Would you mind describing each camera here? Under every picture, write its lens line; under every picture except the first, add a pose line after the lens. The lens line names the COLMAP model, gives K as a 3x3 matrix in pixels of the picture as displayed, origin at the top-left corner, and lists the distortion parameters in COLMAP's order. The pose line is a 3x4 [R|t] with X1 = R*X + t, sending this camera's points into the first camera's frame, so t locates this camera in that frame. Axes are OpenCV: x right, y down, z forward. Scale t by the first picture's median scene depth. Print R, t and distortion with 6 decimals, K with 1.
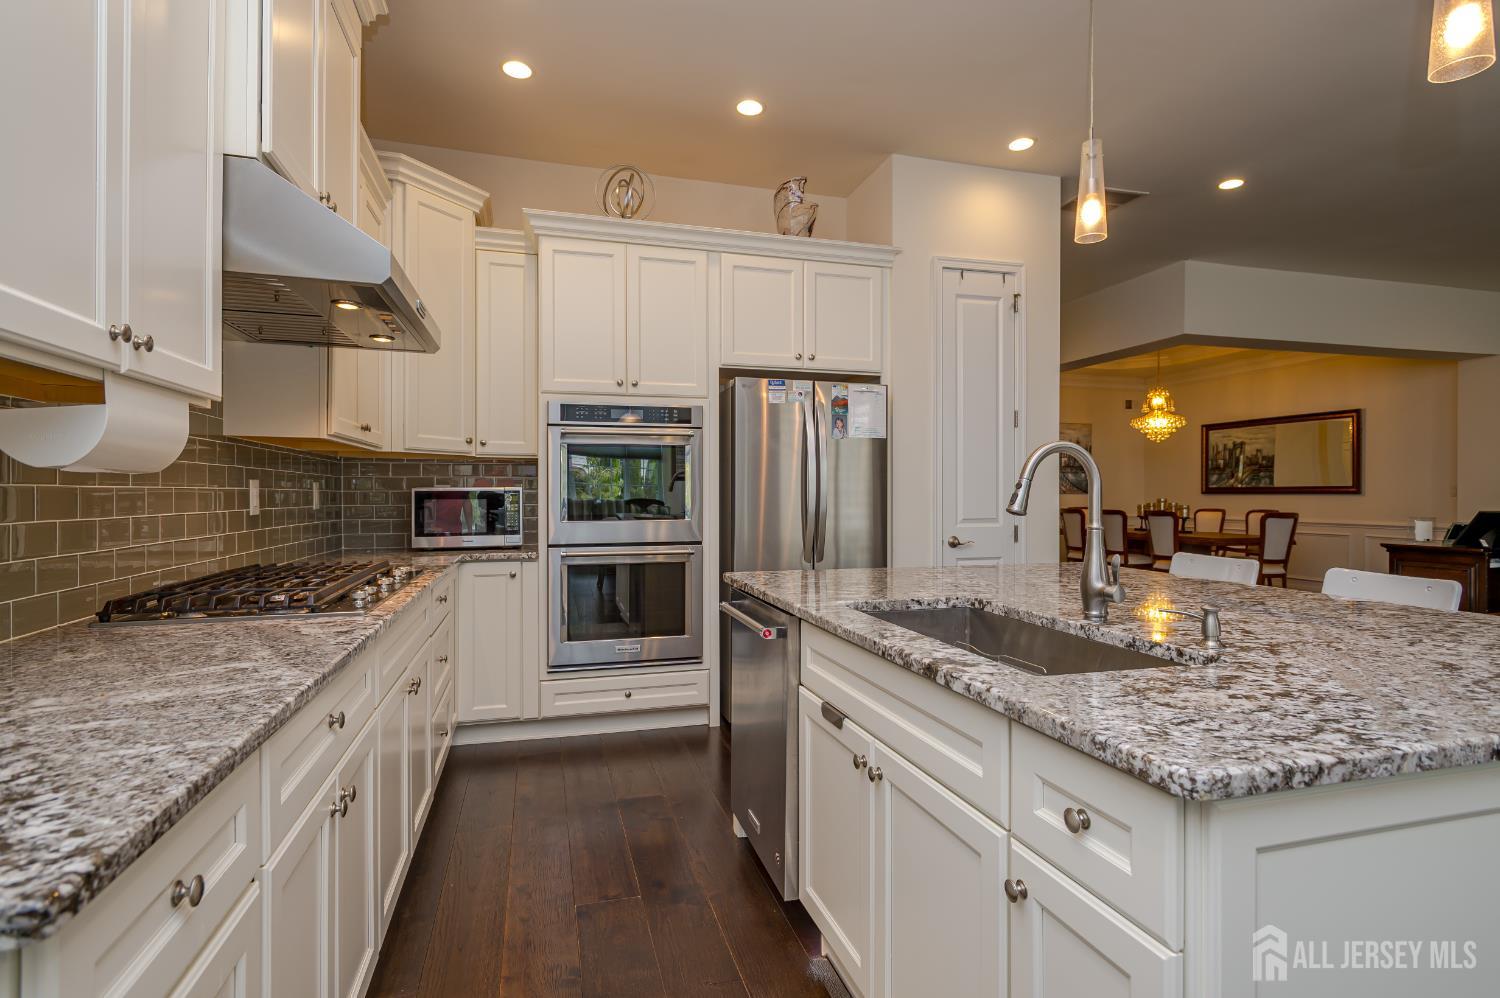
lens RADIAL K [[752.5, 0, 753.3], [0, 752.5, 490.6], [0, 0, 1]] dist [0.017928, -0.007231]
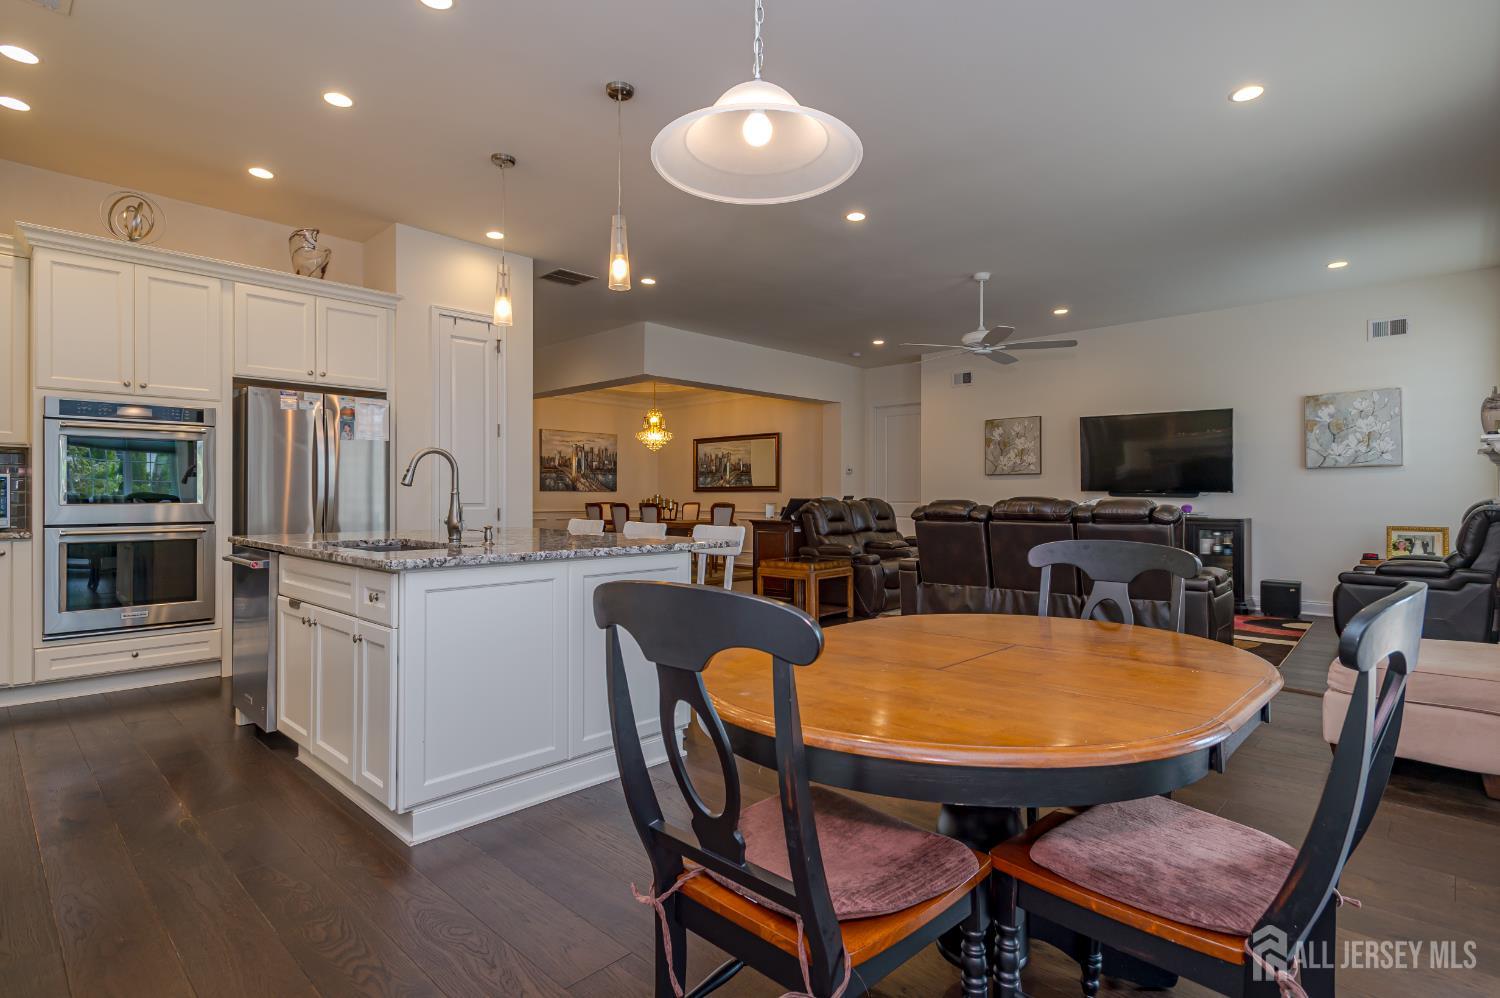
lens RADIAL K [[752.5, 0, 746.8], [0, 752.5, 493.3], [0, 0, 1]] dist [0.017928, -0.007231]
pose [[0.866734, 0.002813, 0.498762, 0.062805], [-0.002349, 0.999996, -0.001559, 0.022363], [-0.498765, 0.000179, 0.866737, -0.458229]]
